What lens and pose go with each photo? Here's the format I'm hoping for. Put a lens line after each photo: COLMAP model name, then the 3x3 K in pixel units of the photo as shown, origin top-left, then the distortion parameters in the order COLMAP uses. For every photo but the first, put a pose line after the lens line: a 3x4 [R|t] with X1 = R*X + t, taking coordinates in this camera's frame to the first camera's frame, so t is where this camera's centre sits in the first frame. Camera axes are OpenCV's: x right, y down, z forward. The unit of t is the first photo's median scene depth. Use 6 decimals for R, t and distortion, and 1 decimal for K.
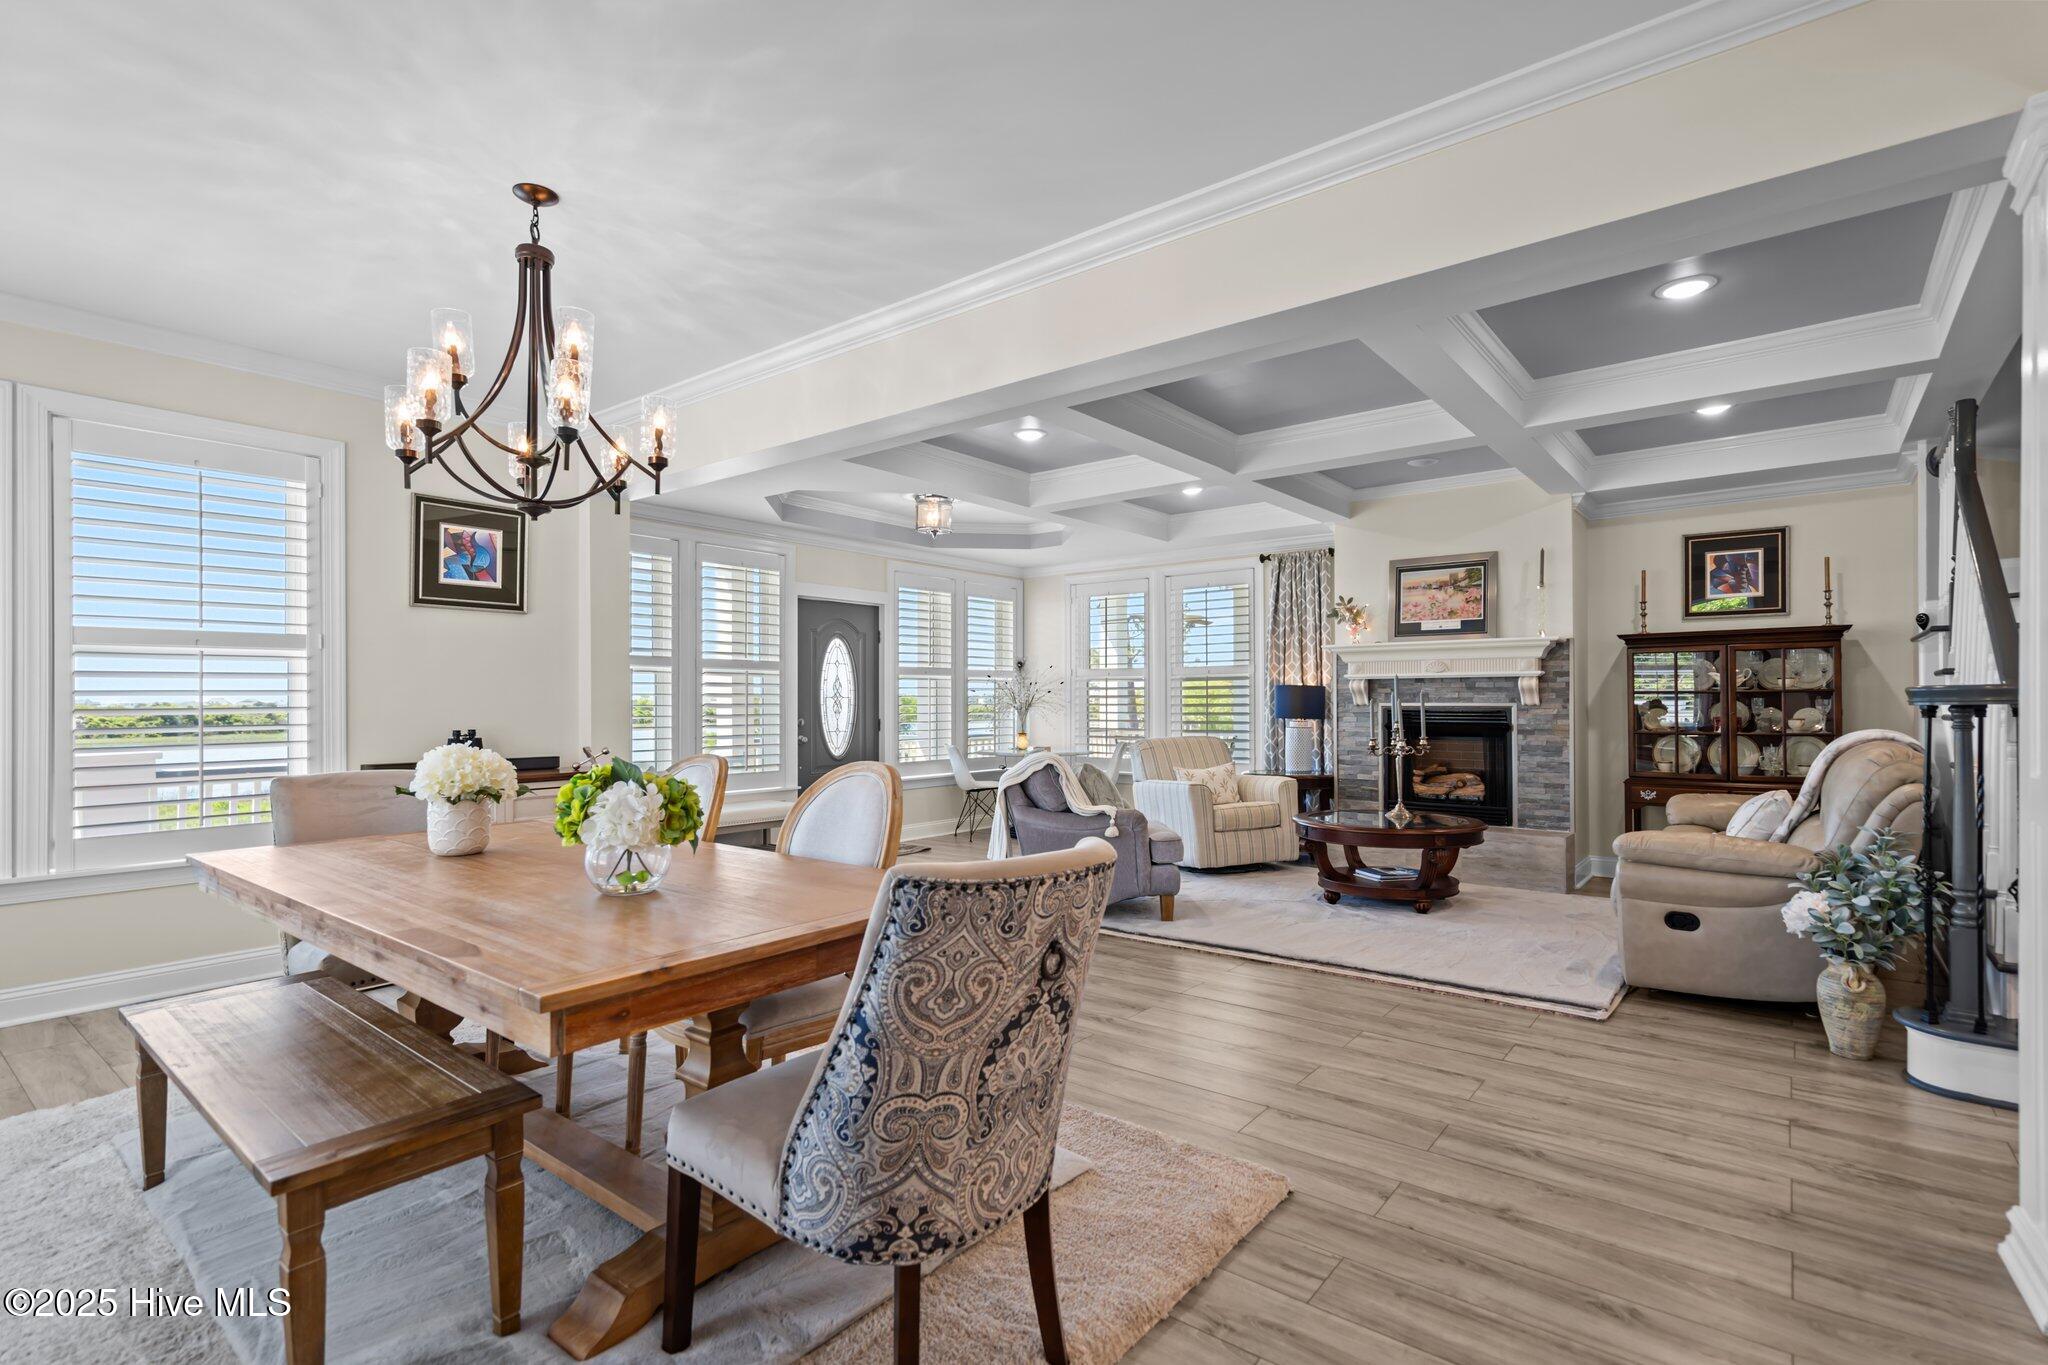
lens RADIAL K [[968.6, 0, 1024.0], [0, 968.6, 702.6], [0, 0, 1]] dist [0.009753, -0.000220]
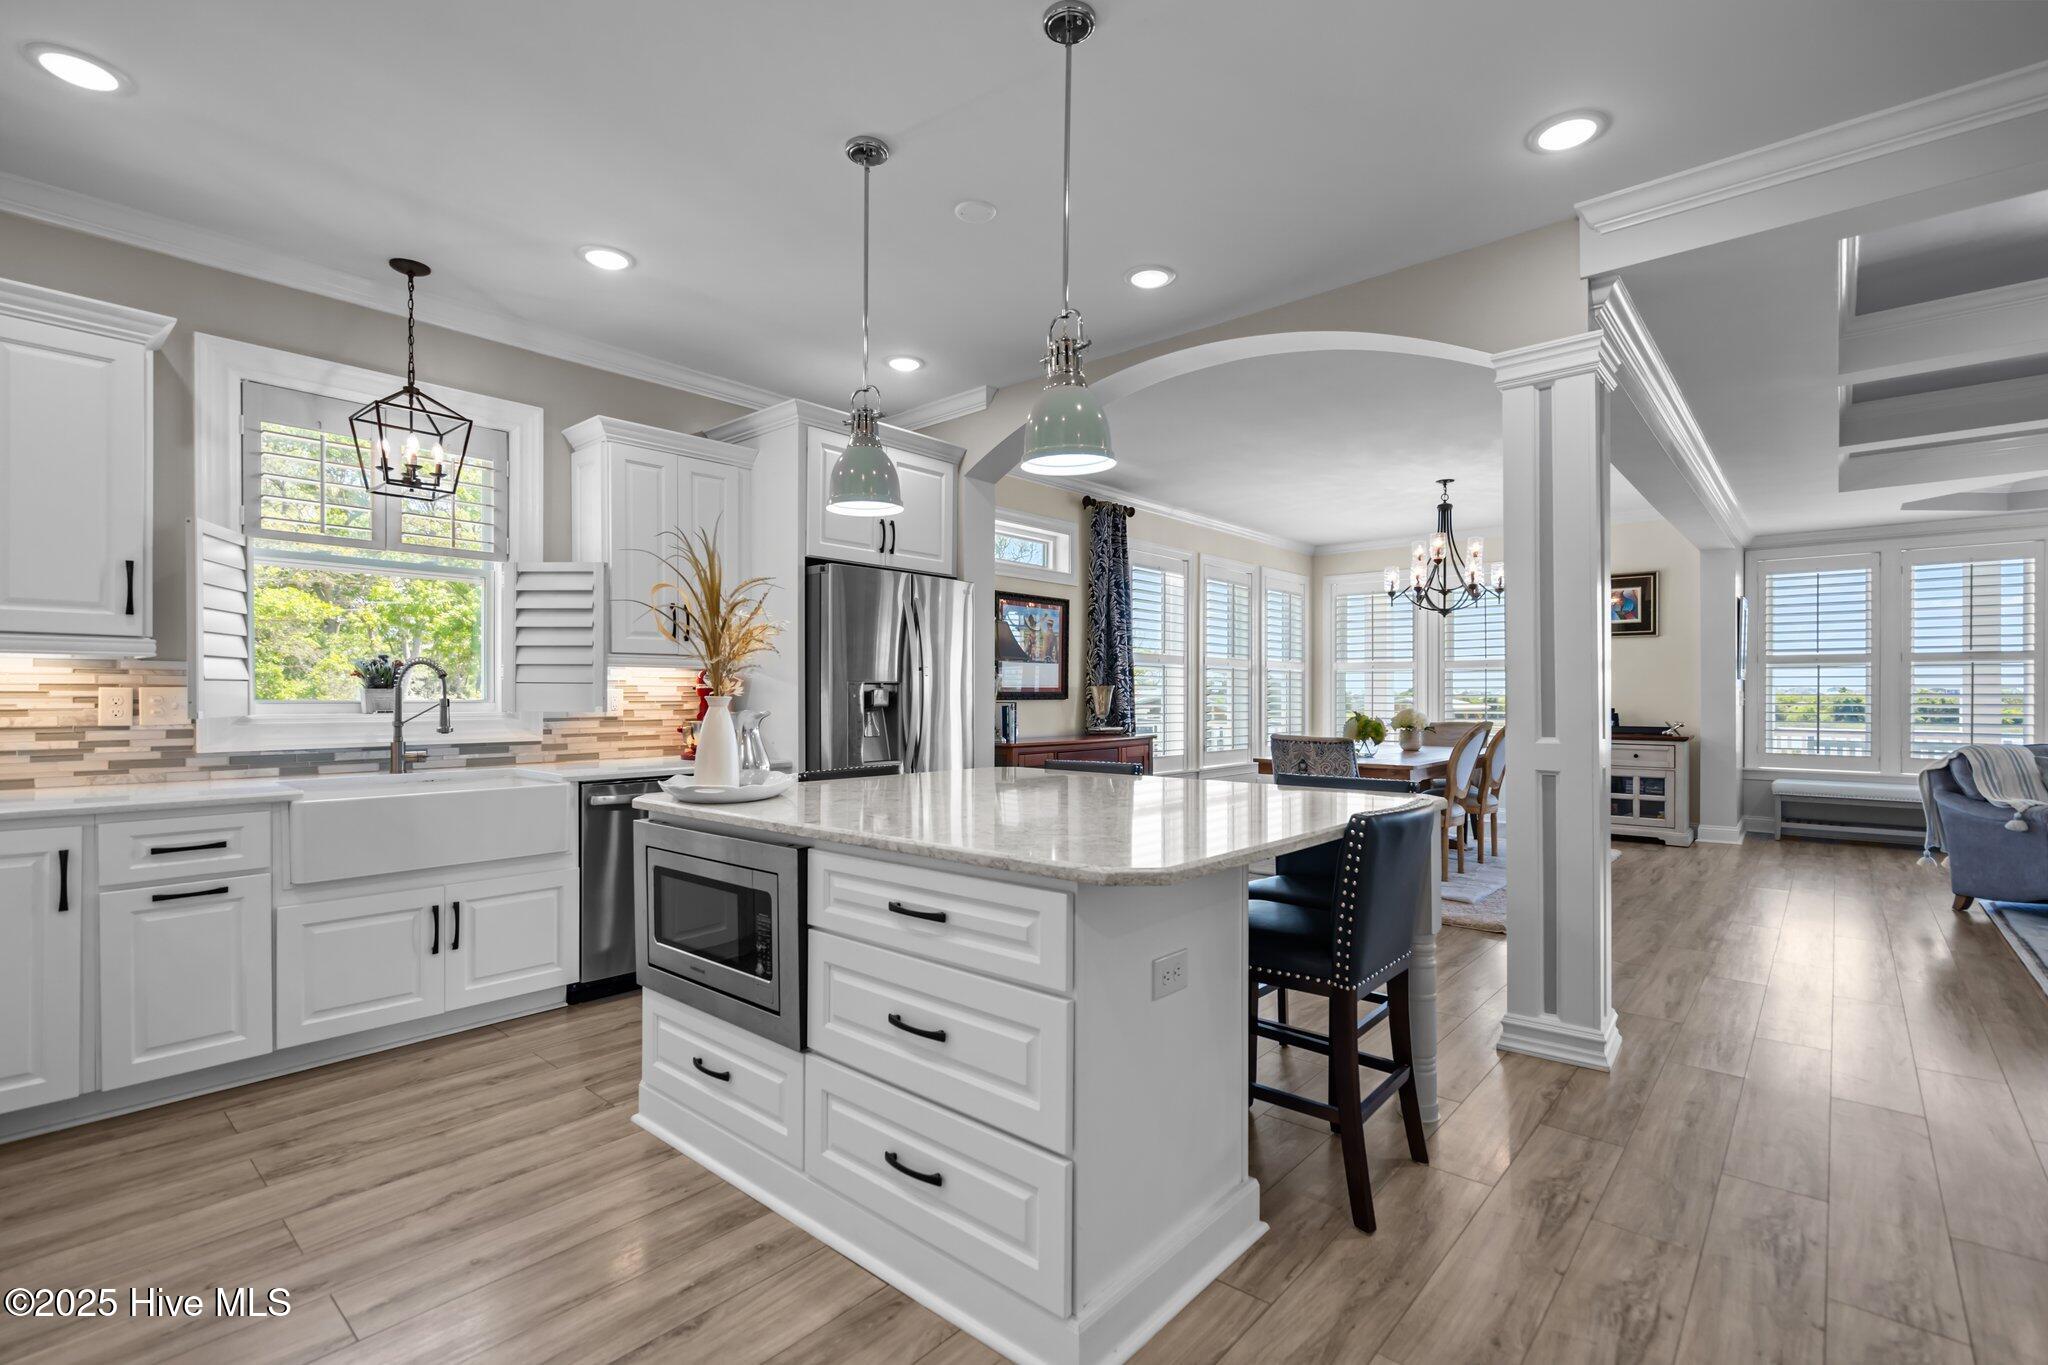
lens RADIAL K [[933.7, 0, 1031.0], [0, 933.7, 696.4], [0, 0, 1]] dist [-0.001459, -0.000062]
pose [[-0.040486, 0.006037, -0.999162, 0.892353], [0.000378, 0.999982, 0.006026, -0.002573], [0.999180, -0.000134, -0.040487, 0.035046]]
